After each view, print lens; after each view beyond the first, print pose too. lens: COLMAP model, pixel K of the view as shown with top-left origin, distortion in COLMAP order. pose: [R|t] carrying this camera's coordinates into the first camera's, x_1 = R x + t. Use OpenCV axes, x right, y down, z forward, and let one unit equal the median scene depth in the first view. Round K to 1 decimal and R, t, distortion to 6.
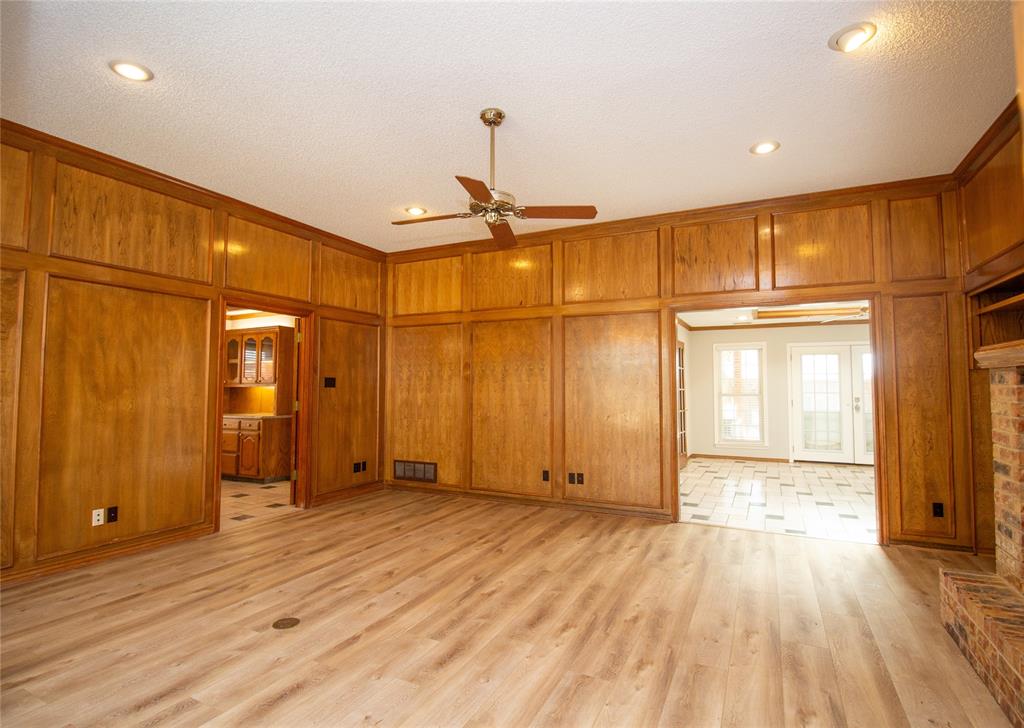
lens RADIAL K [[505.1, 0, 529.3], [0, 505.1, 360.7], [0, 0, 1]] dist [0.002127, -0.014885]
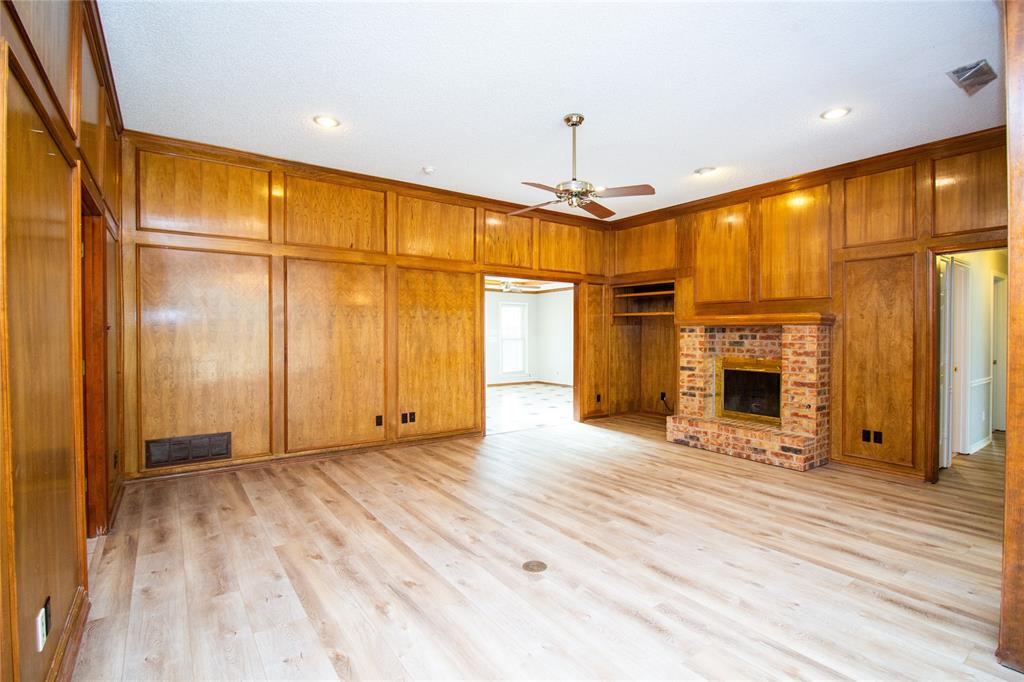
lens RADIAL K [[481.1, 0, 513.8], [0, 481.1, 336.6], [0, 0, 1]] dist [-0.001284, -0.011615]
pose [[0.488858, -0.007210, 0.872333, -0.913704], [-0.044887, 0.998433, 0.033407, 0.016713], [-0.871208, -0.055488, 0.487769, 0.395929]]
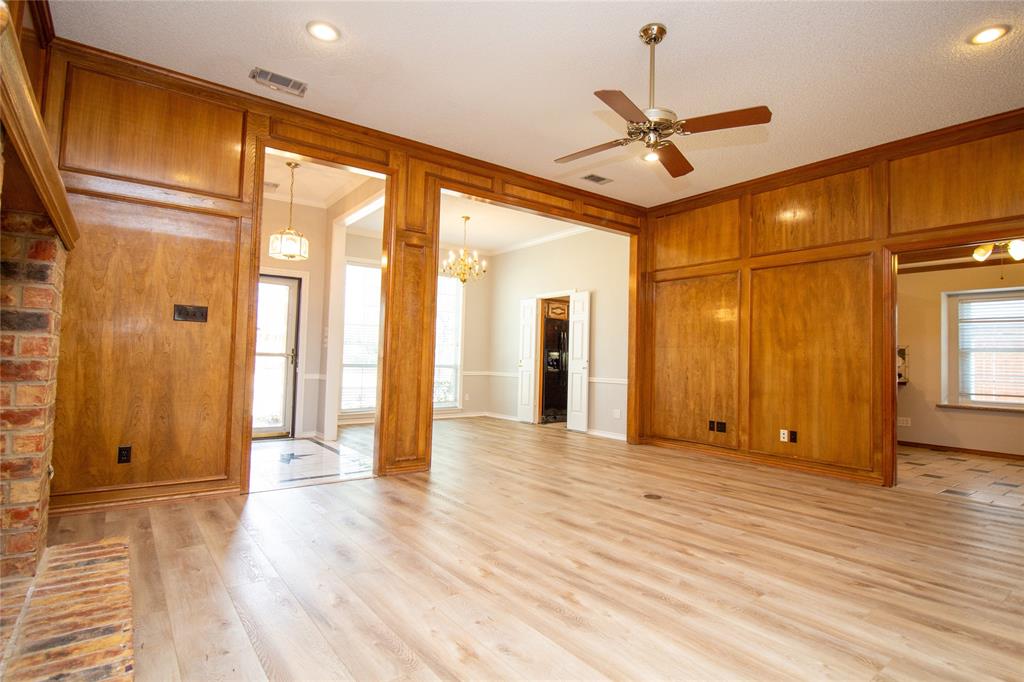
lens RADIAL K [[521.3, 0, 513.1], [0, 521.3, 336.5], [0, 0, 1]] dist [0.001658, -0.011720]
pose [[-0.466556, -0.053850, -0.882851, 0.679267], [0.019082, 0.997300, -0.070916, 0.115869], [0.884286, -0.049933, -0.464268, 0.913987]]
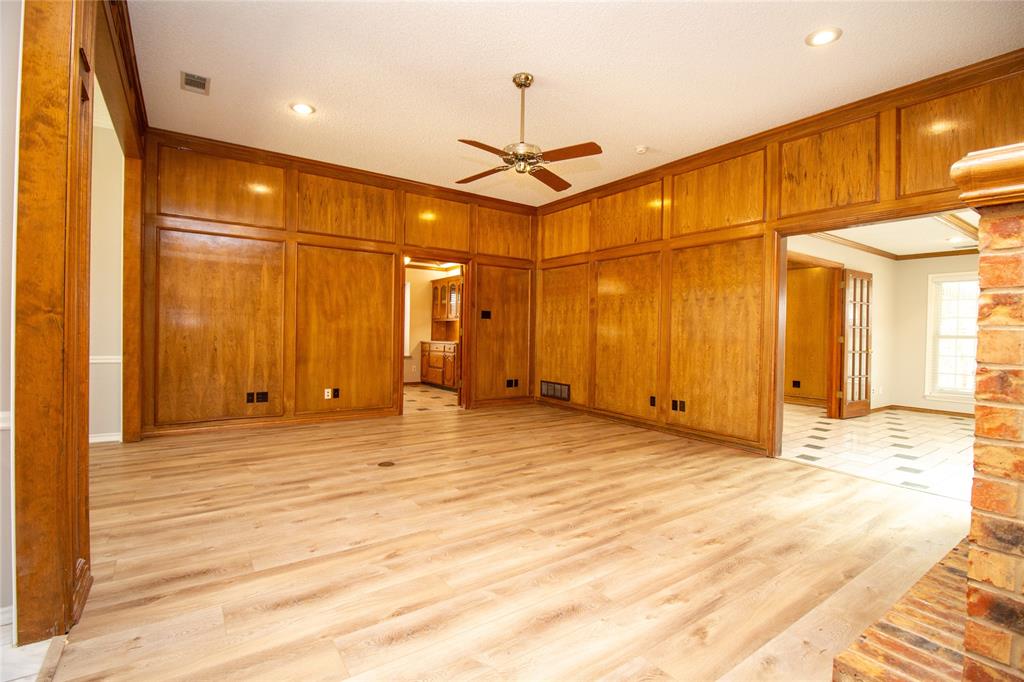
lens RADIAL K [[473.8, 0, 513.1], [0, 473.8, 338.0], [0, 0, 1]] dist [-0.000014, -0.012460]
pose [[0.867115, 0.022342, -0.497607, 0.363865], [0.007771, 0.998265, 0.058363, 0.044543], [0.498048, -0.054474, 0.865437, -0.008570]]
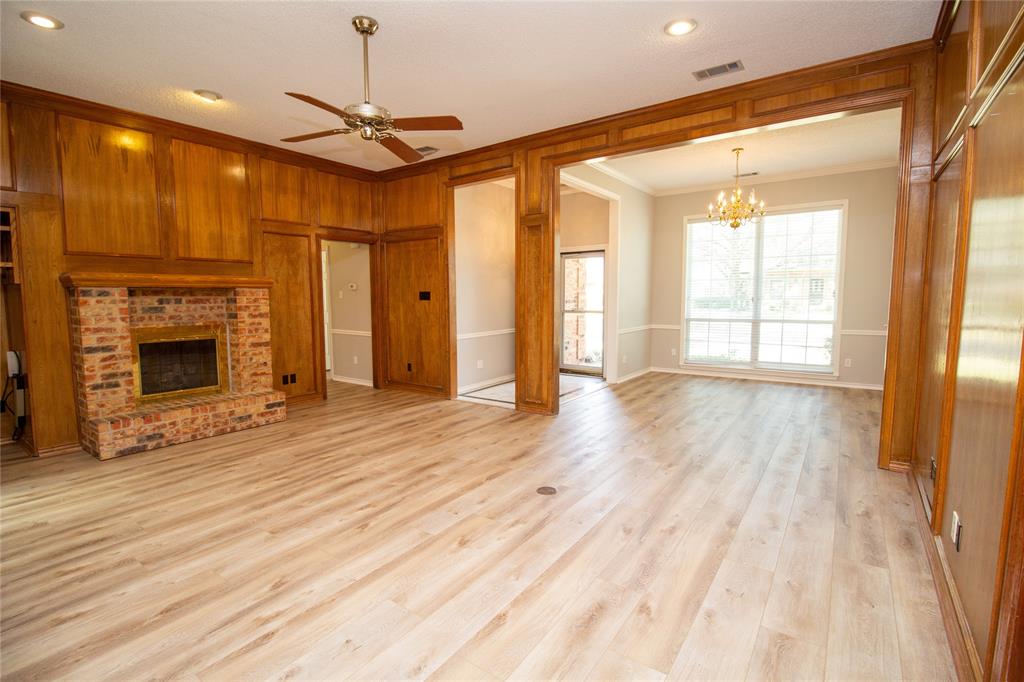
lens RADIAL K [[473.8, 0, 513.1], [0, 473.8, 338.0], [0, 0, 1]] dist [-0.000014, -0.012460]
pose [[-0.983633, -0.012827, 0.179727, -0.408636], [-0.005032, 0.999029, 0.043761, 0.067551], [-0.180114, 0.042140, -0.982743, 1.440708]]
